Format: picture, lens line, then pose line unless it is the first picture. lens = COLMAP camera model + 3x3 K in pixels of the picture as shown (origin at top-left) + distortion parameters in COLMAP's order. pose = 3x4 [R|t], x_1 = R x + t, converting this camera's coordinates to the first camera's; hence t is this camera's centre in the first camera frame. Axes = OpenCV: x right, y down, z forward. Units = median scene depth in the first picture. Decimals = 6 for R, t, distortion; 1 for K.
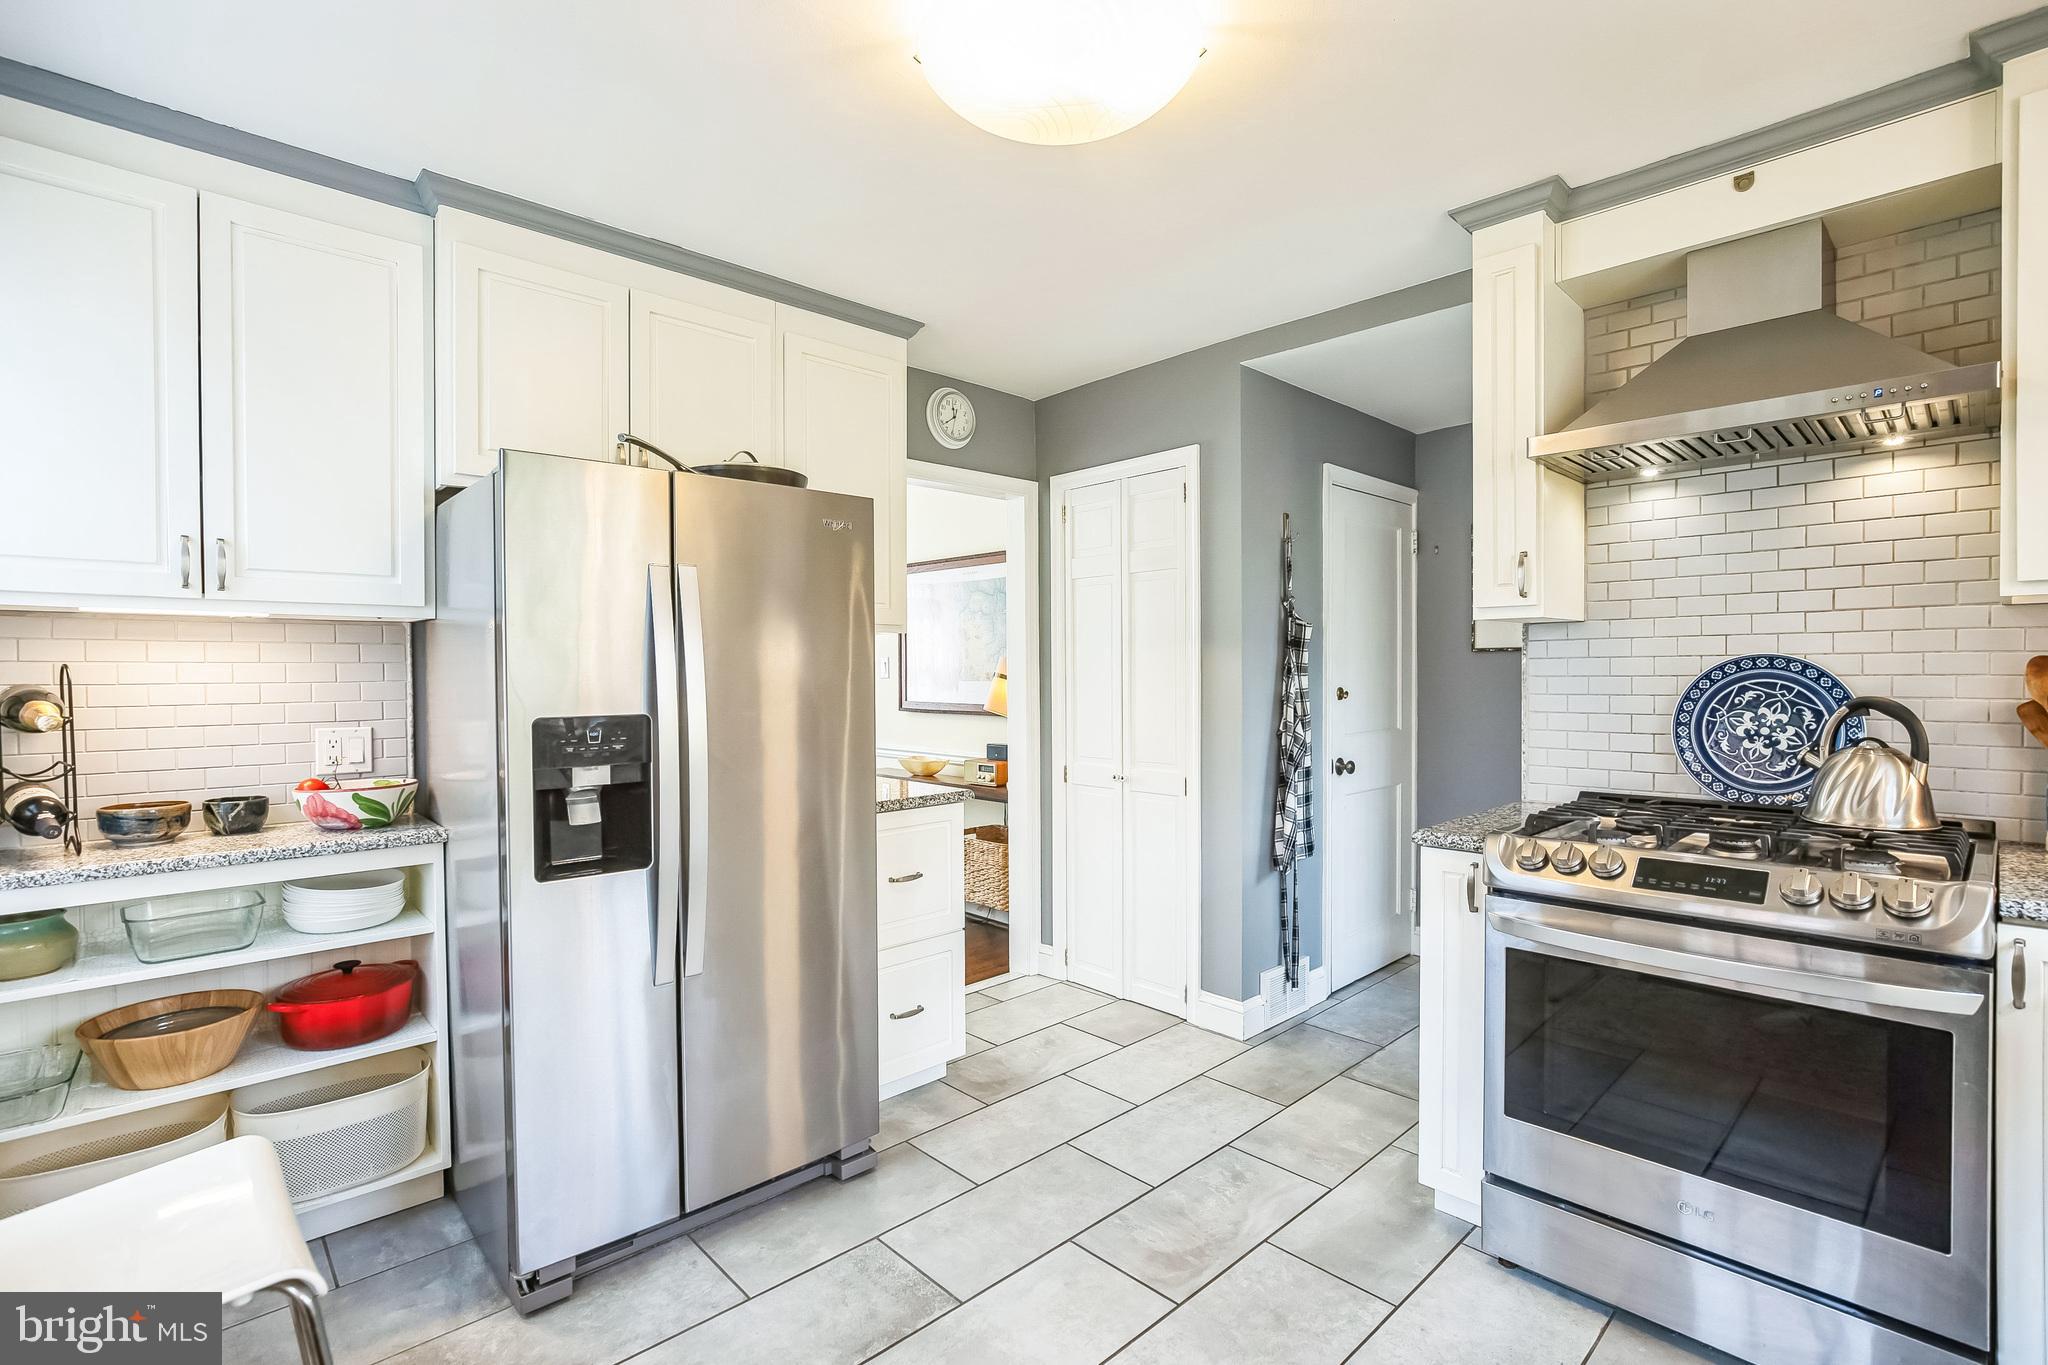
lens RADIAL K [[947.6, 0, 1023.9], [0, 947.6, 689.3], [0, 0, 1]] dist [-0.025838, 0.007618]
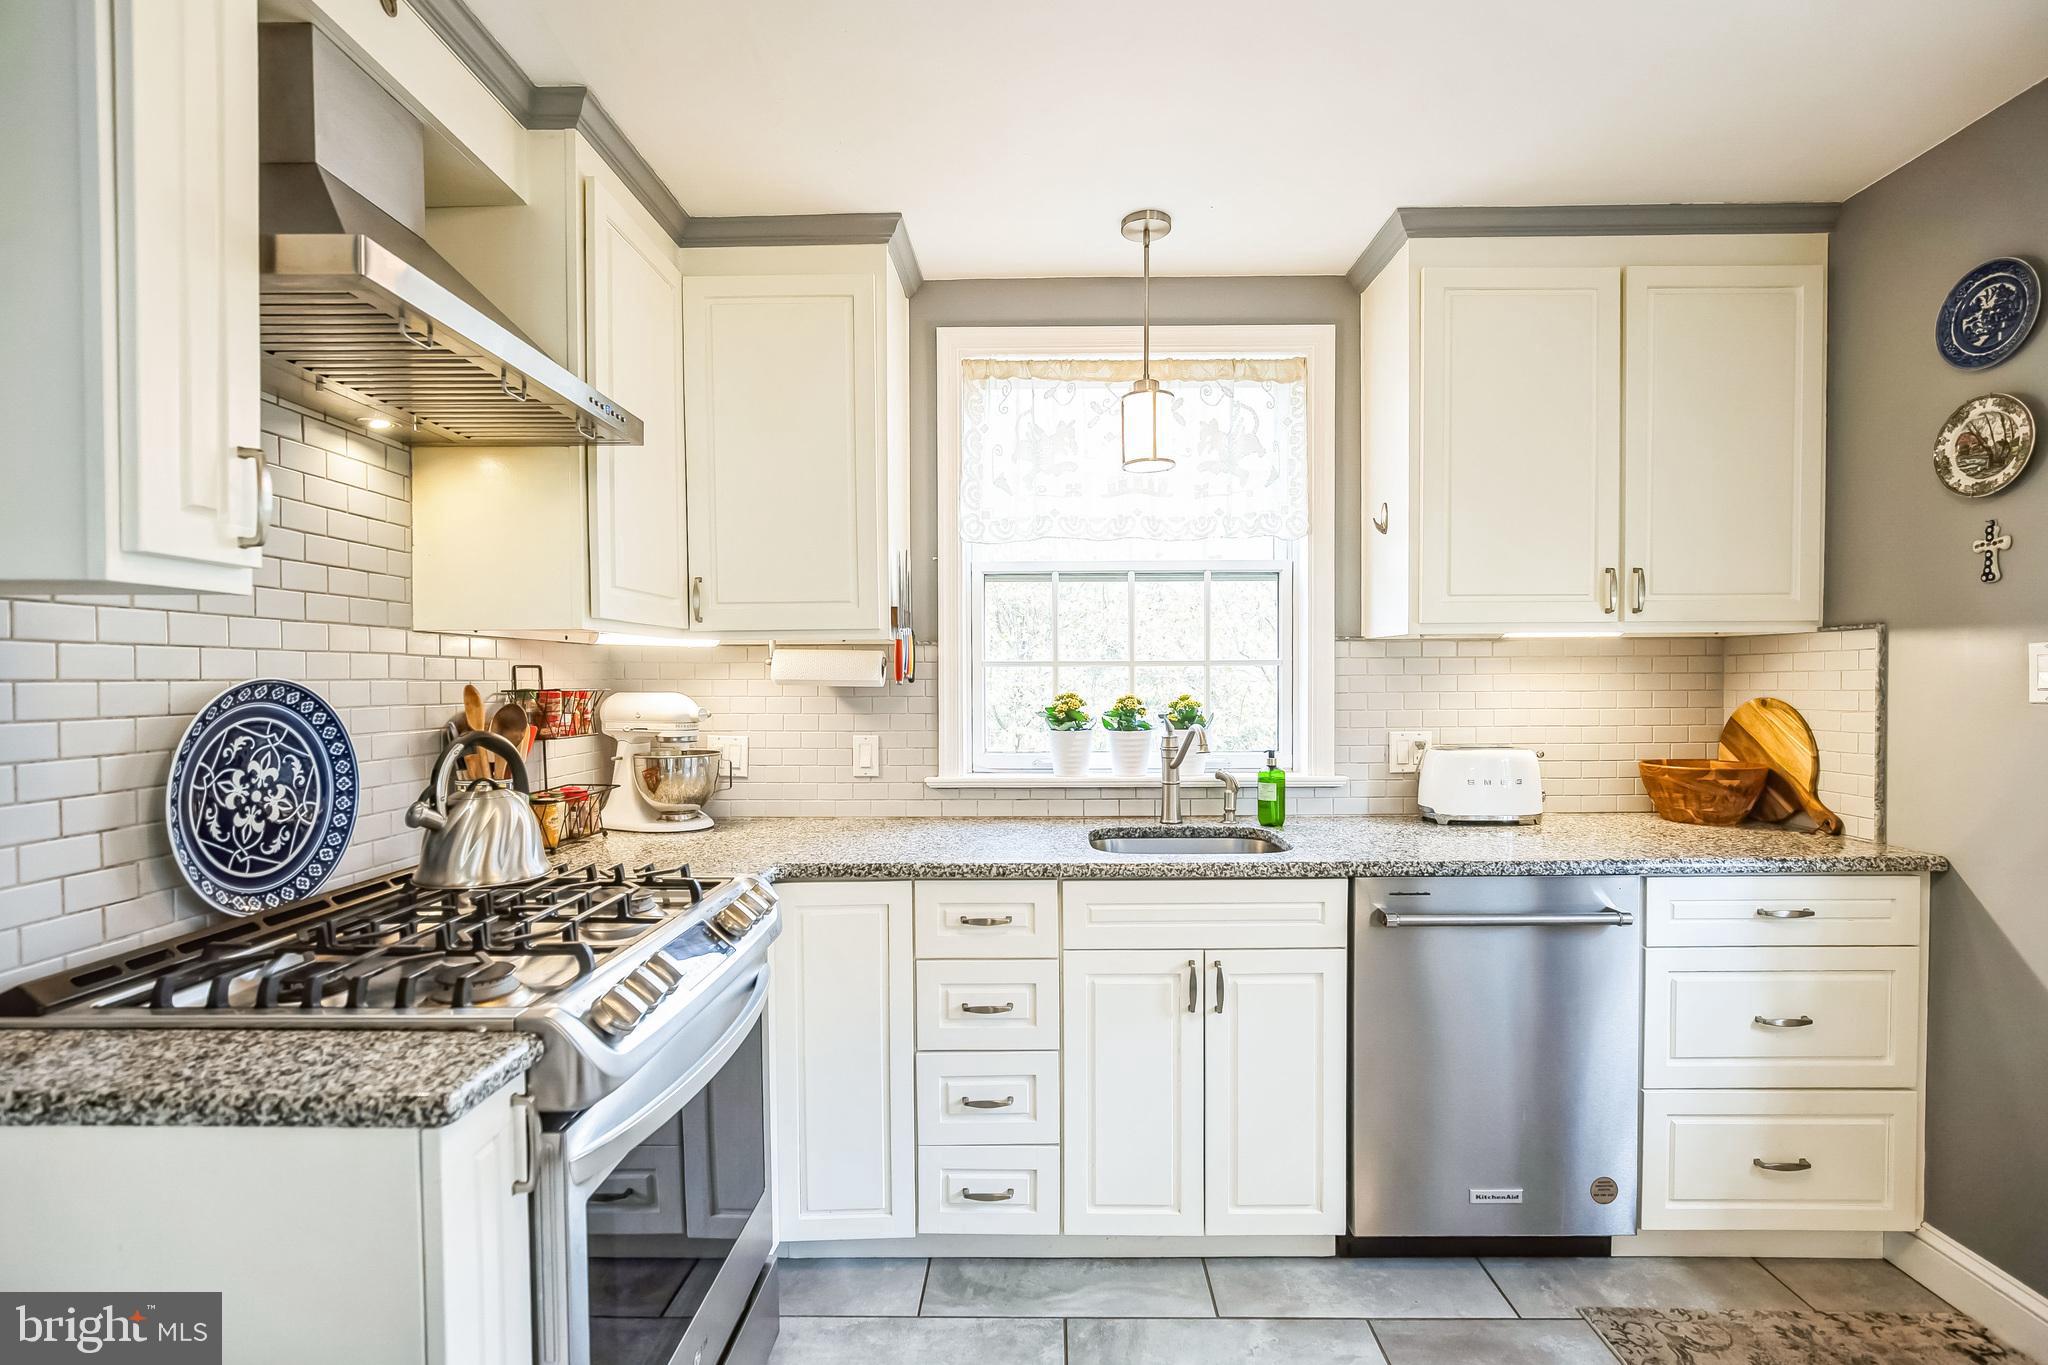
lens RADIAL K [[947.6, 0, 1035.0], [0, 947.6, 699.4], [0, 0, 1]] dist [-0.025838, 0.007618]
pose [[-0.713256, -0.001641, 0.700901, -0.056795], [0.024664, 0.999319, 0.027438, -0.028040], [-0.700469, 0.036858, -0.712730, 1.087329]]
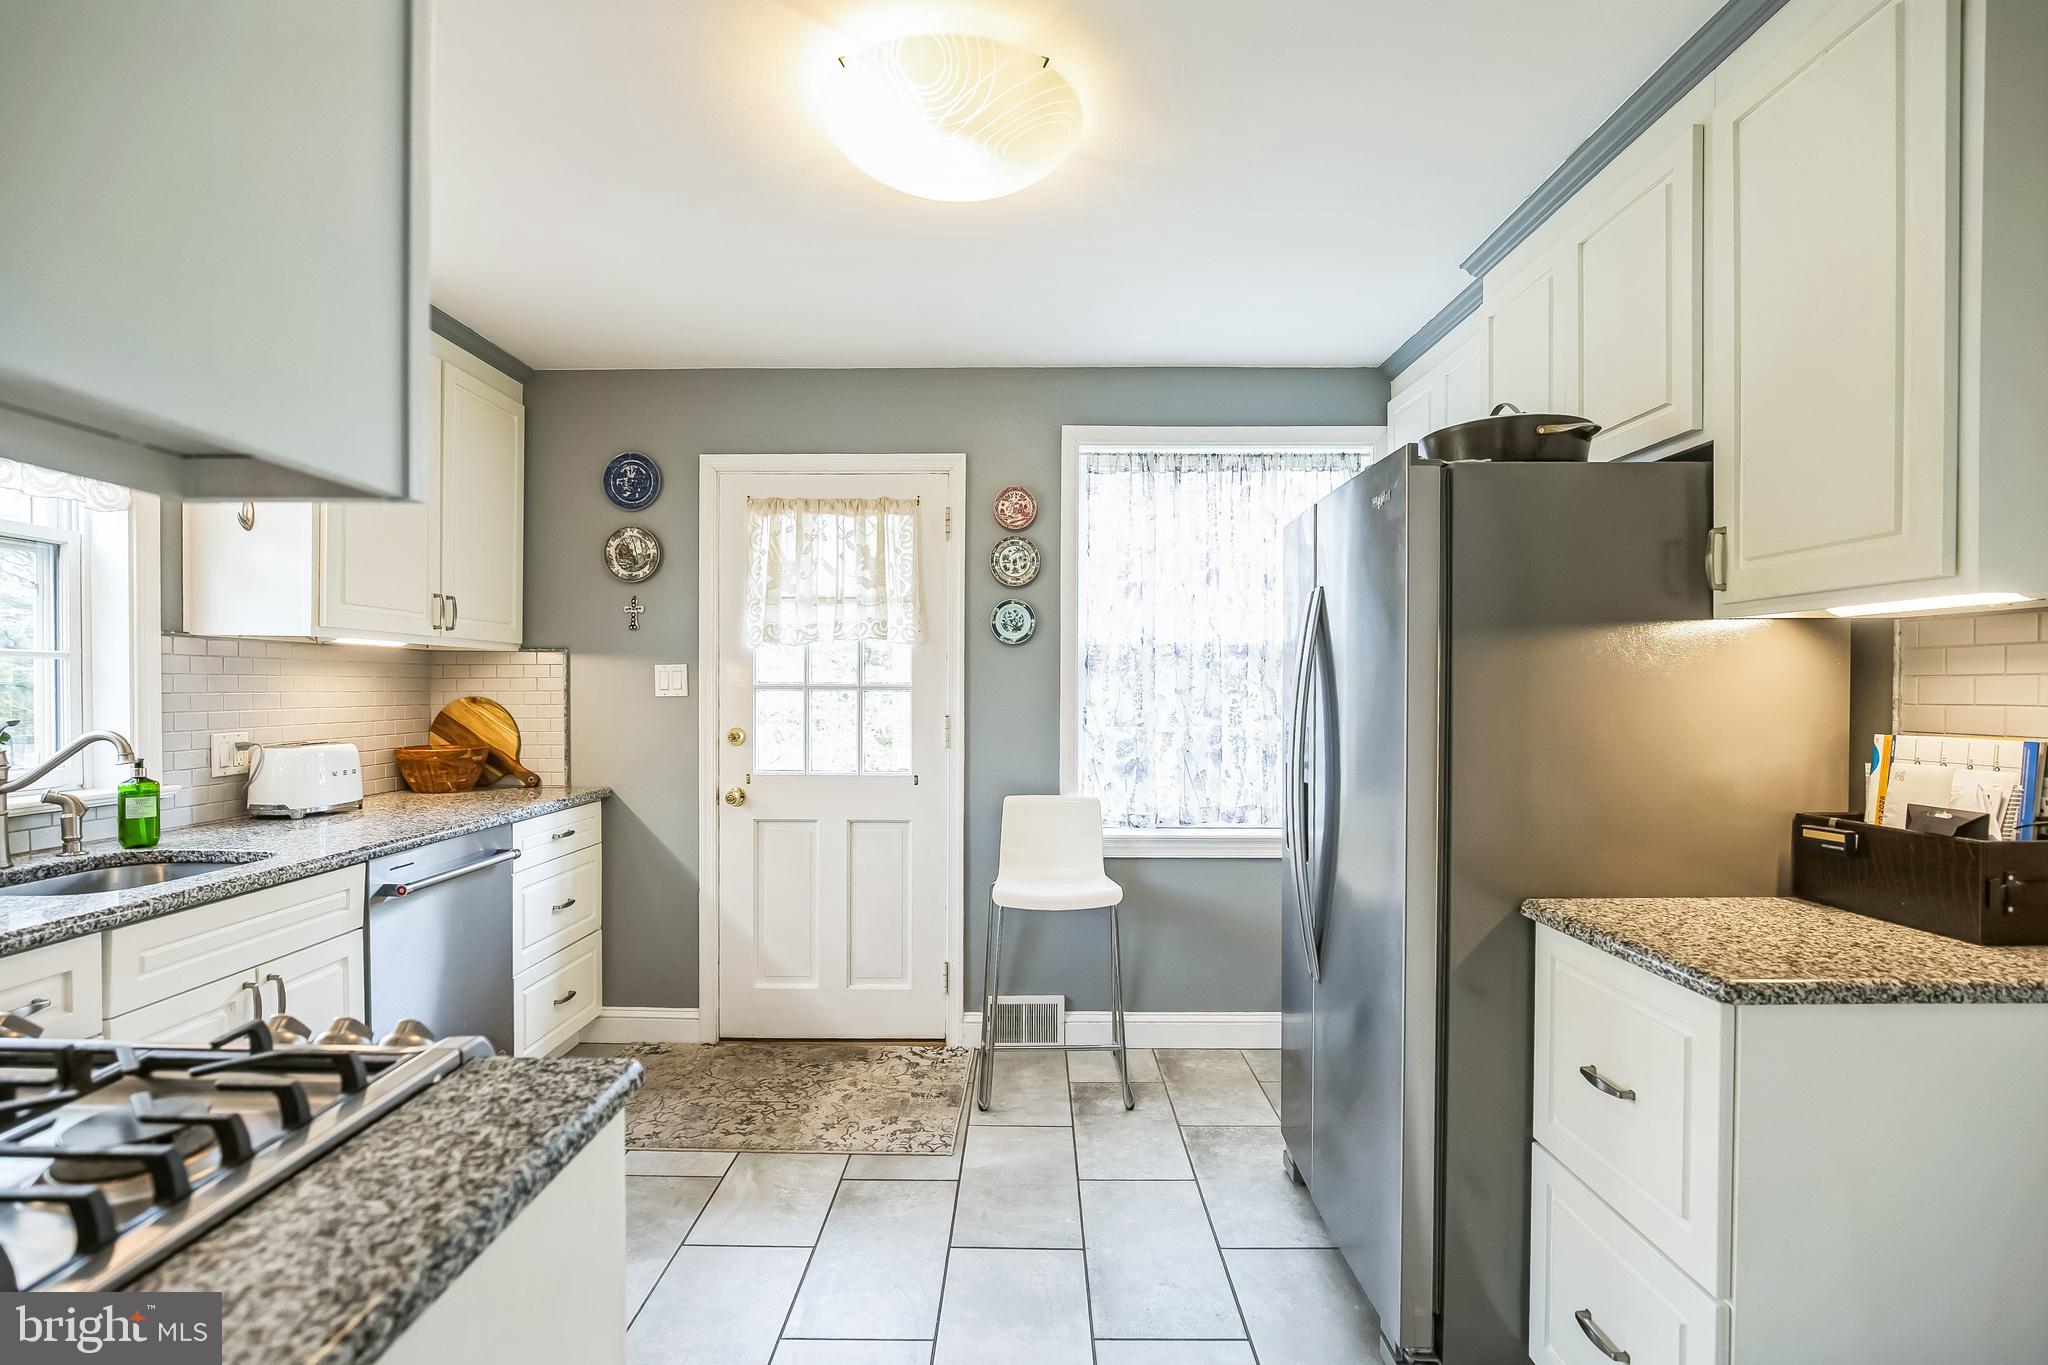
lens RADIAL K [[947.6, 0, 1036.6], [0, 947.6, 703.0], [0, 0, 1]] dist [-0.025838, 0.007618]
pose [[-0.684769, 0.014486, -0.728616, 0.621272], [-0.015538, 0.999285, 0.034470, -0.035218], [0.728594, 0.034925, -0.684055, 1.425909]]
